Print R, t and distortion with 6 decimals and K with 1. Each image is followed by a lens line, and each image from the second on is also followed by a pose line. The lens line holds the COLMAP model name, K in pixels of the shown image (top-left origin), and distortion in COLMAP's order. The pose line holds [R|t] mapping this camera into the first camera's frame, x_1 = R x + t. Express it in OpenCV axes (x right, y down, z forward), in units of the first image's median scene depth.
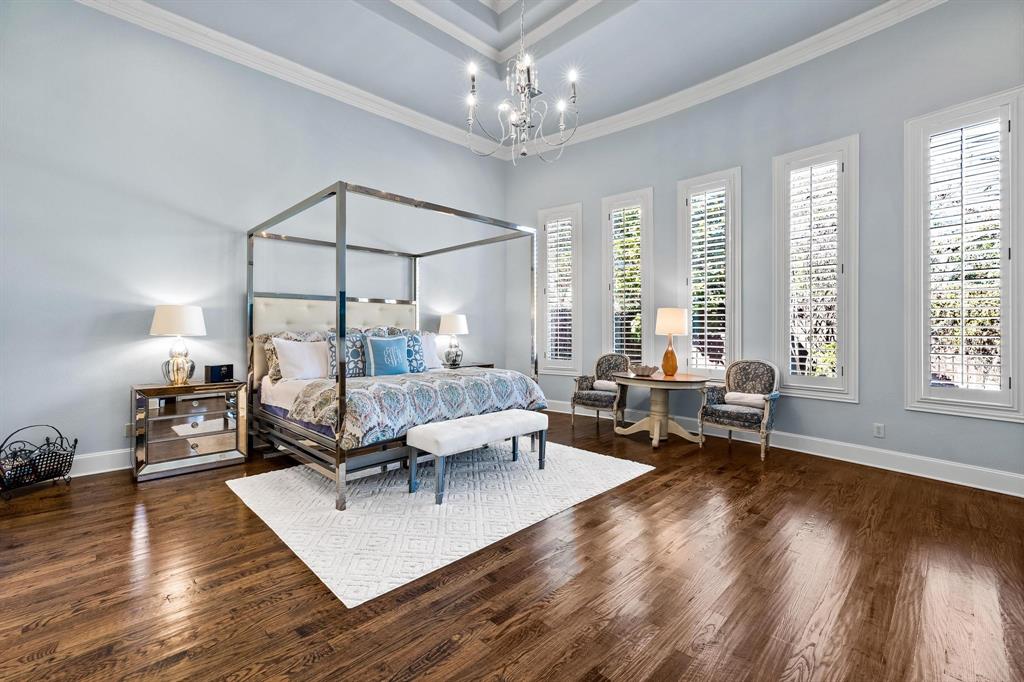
lens RADIAL K [[440.0, 0, 503.8], [0, 440.0, 333.1], [0, 0, 1]] dist [0.000459, -0.000126]
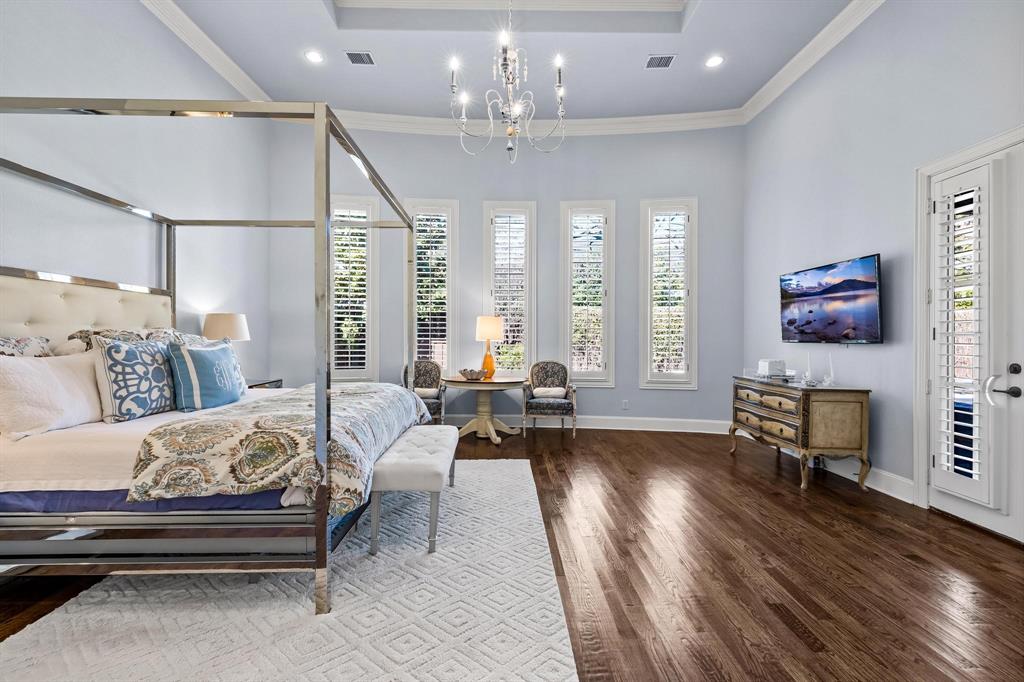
lens RADIAL K [[440.0, 0, 514.9], [0, 440.0, 340.2], [0, 0, 1]] dist [0.000459, -0.000126]
pose [[0.685195, -0.003518, 0.728351, -0.413451], [0.002345, 0.999994, 0.002623, 0.000144], [-0.728356, -0.000089, 0.685199, 0.225461]]
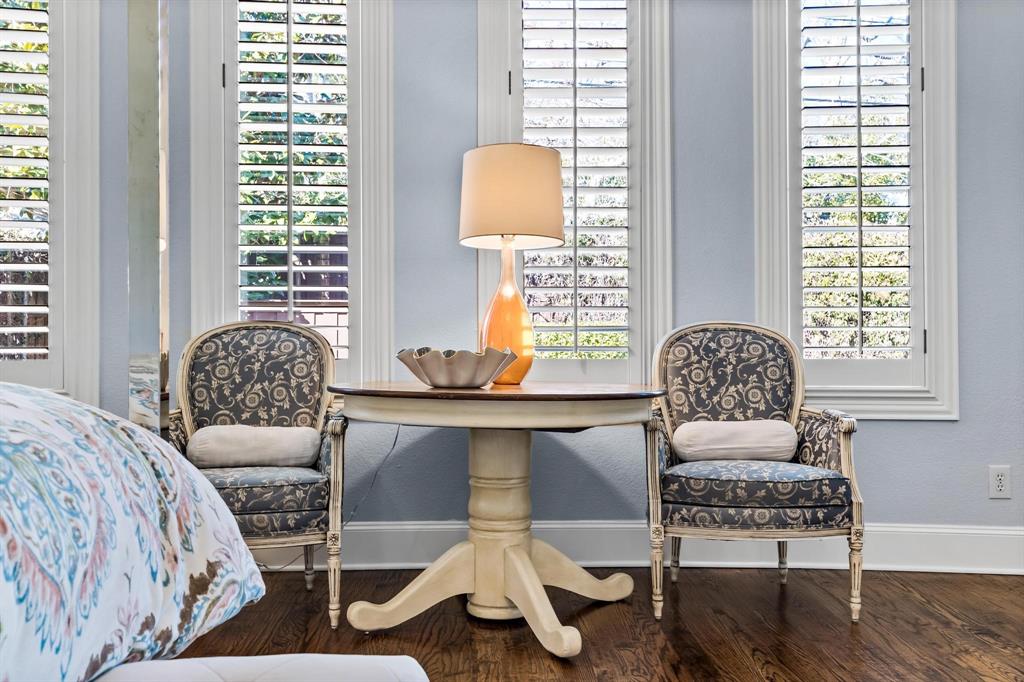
lens RADIAL K [[948.0, 0, 506.3], [0, 948.0, 331.8], [0, 0, 1]] dist [0.002619, 0.000000]
pose [[0.676970, -0.006521, 0.735982, -0.088297], [0.007144, 0.999972, 0.002289, 0.066655], [-0.735976, 0.003709, 0.676997, 0.643771]]
